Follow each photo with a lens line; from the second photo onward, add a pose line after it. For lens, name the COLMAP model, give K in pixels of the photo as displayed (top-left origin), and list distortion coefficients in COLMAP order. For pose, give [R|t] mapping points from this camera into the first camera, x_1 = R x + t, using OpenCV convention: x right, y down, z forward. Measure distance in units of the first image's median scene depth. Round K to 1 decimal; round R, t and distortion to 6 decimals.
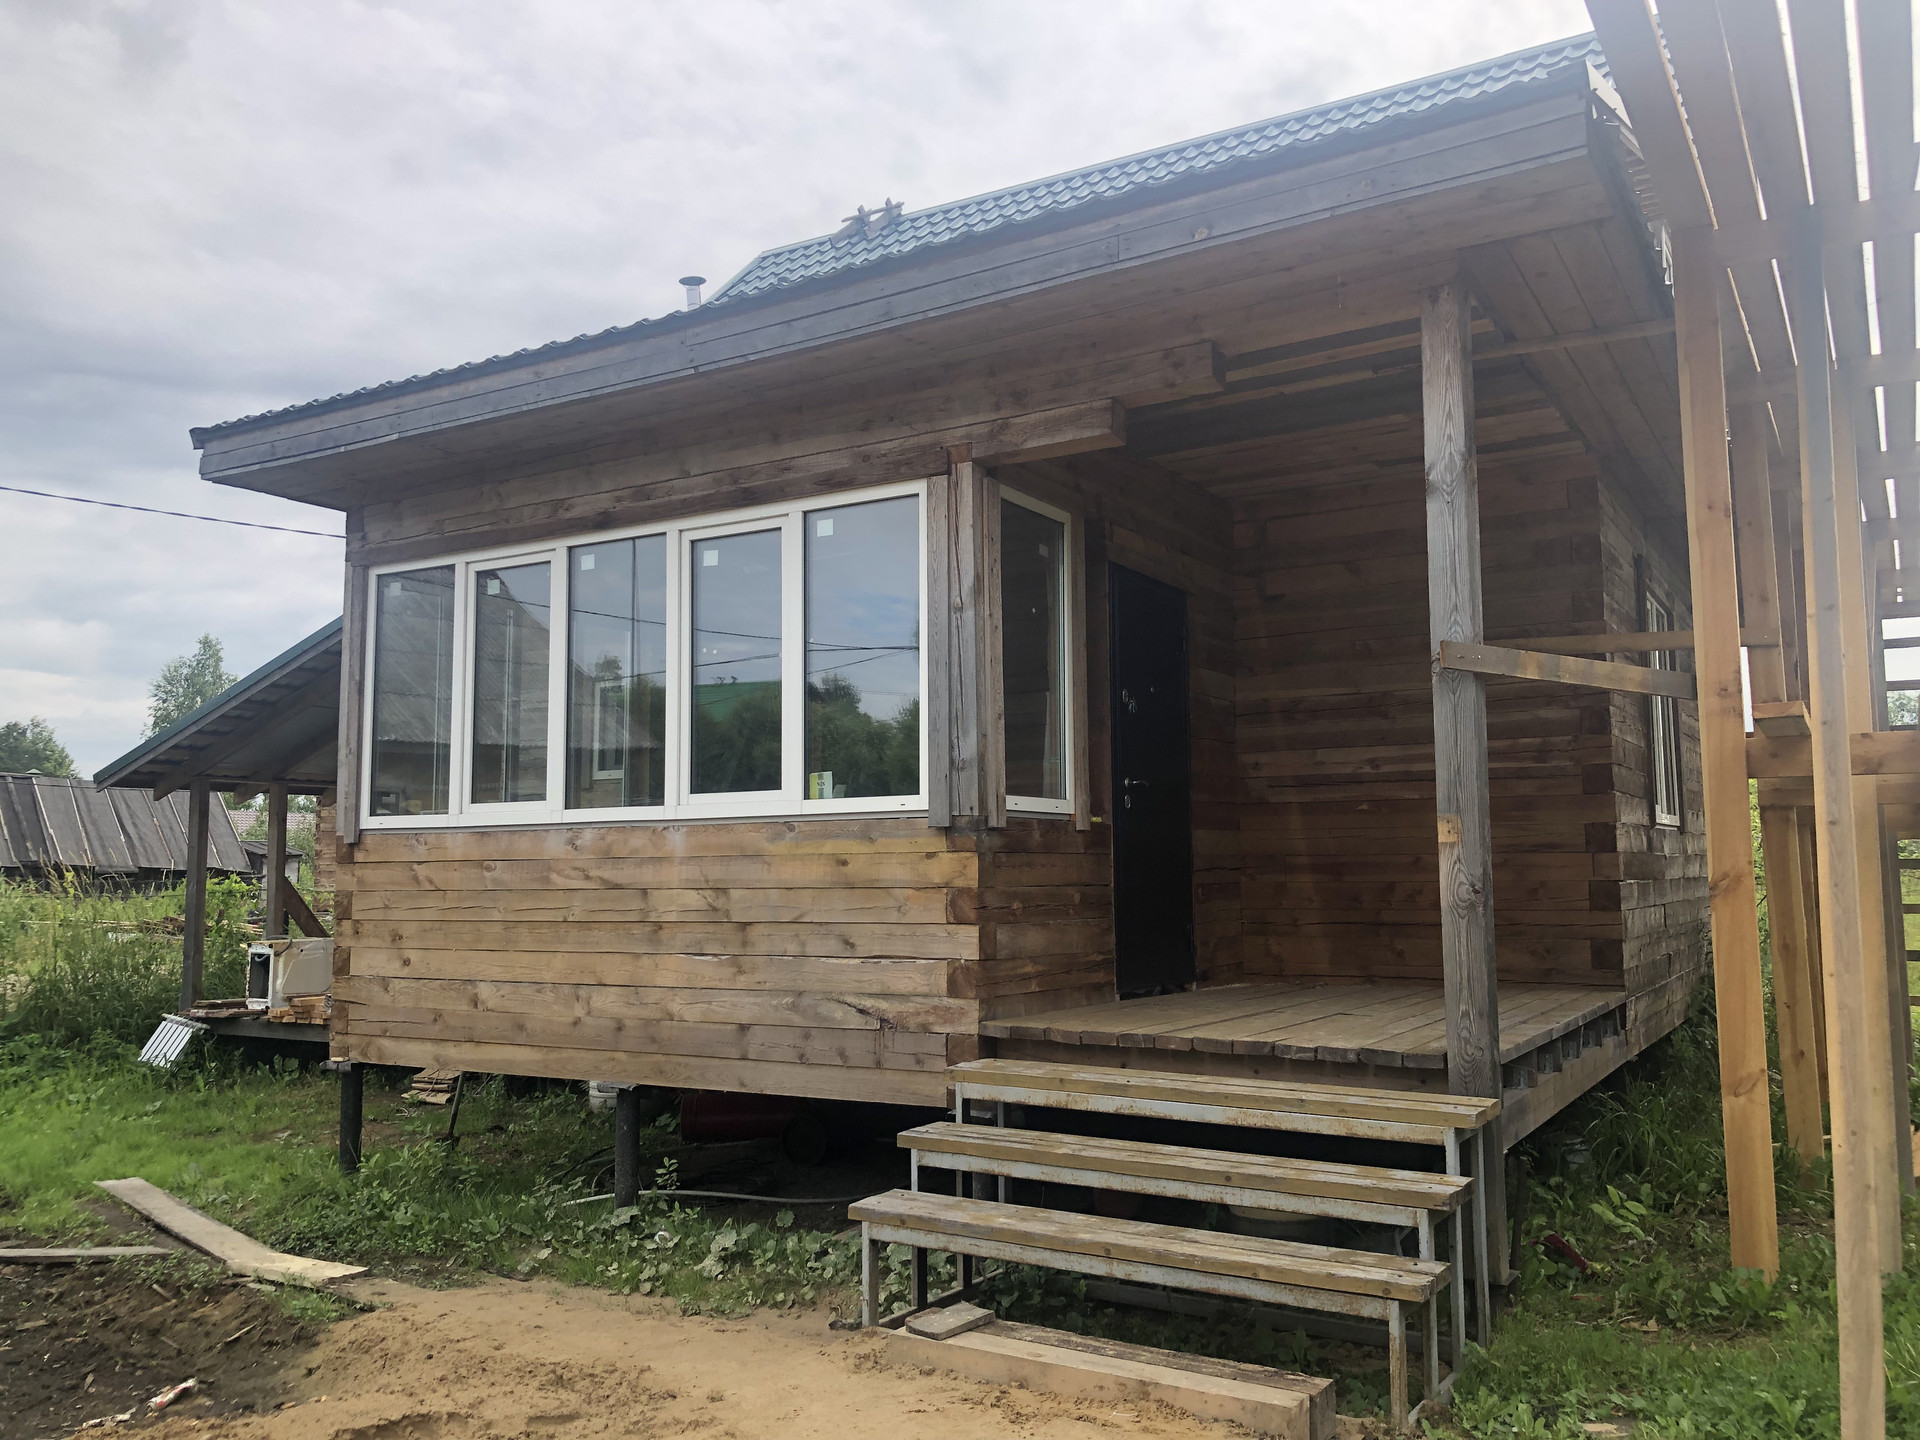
lens RADIAL K [[1572.4, 0, 961.2], [0, 1572.4, 714.6], [0, 0, 1]] dist [0.068325, -0.009382]
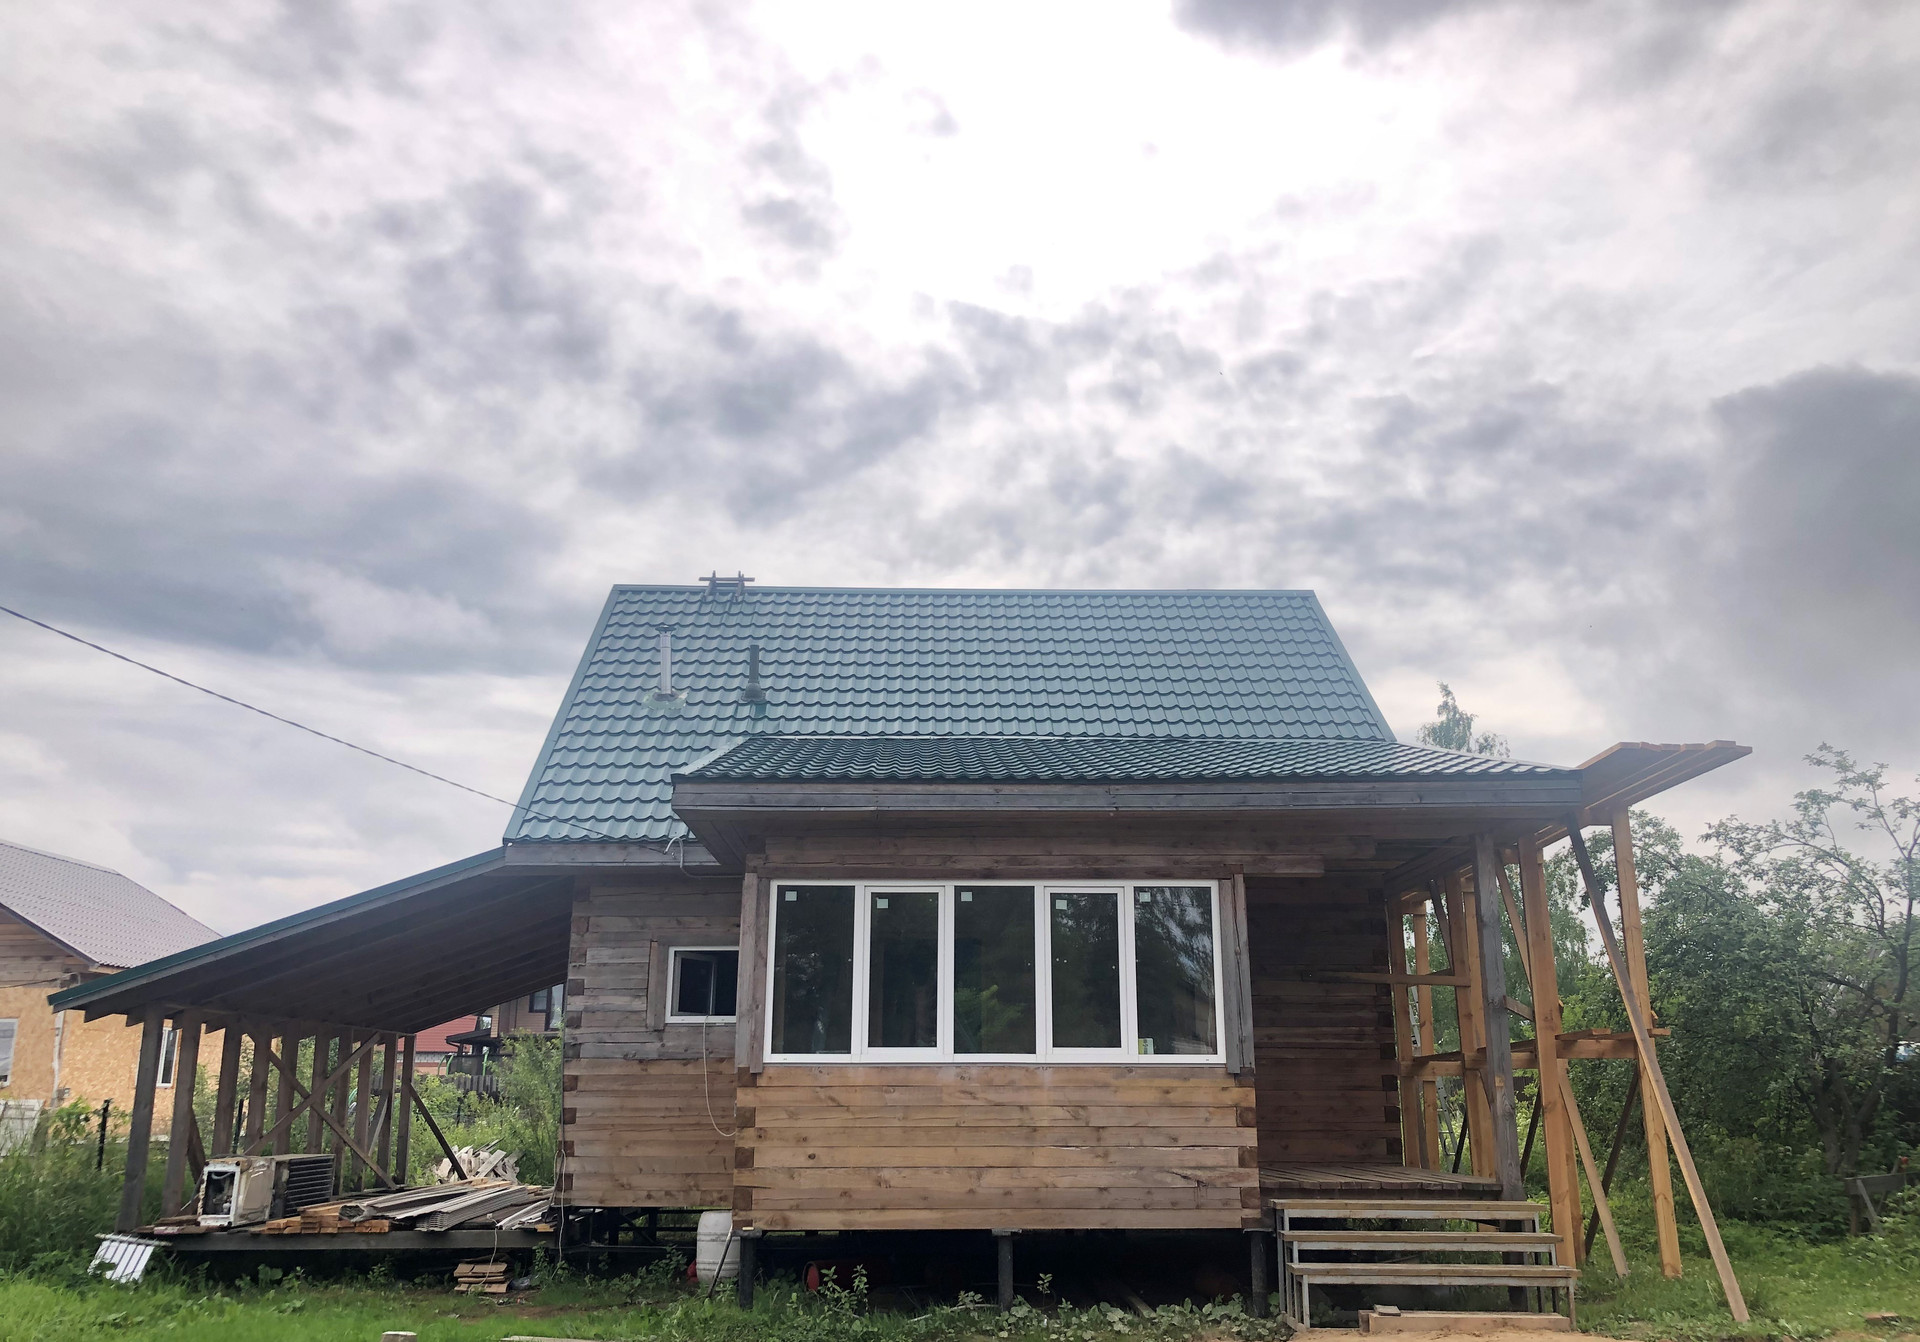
lens RADIAL K [[1675.5, 0, 955.6], [0, 1675.5, 679.7], [0, 0, 1]] dist [0.040777, -0.025437]
pose [[0.831761, 0.144144, 0.536094, -1.279375], [-0.062373, 0.983852, -0.167763, -0.028855], [-0.551619, 0.106101, 0.827320, -0.461623]]
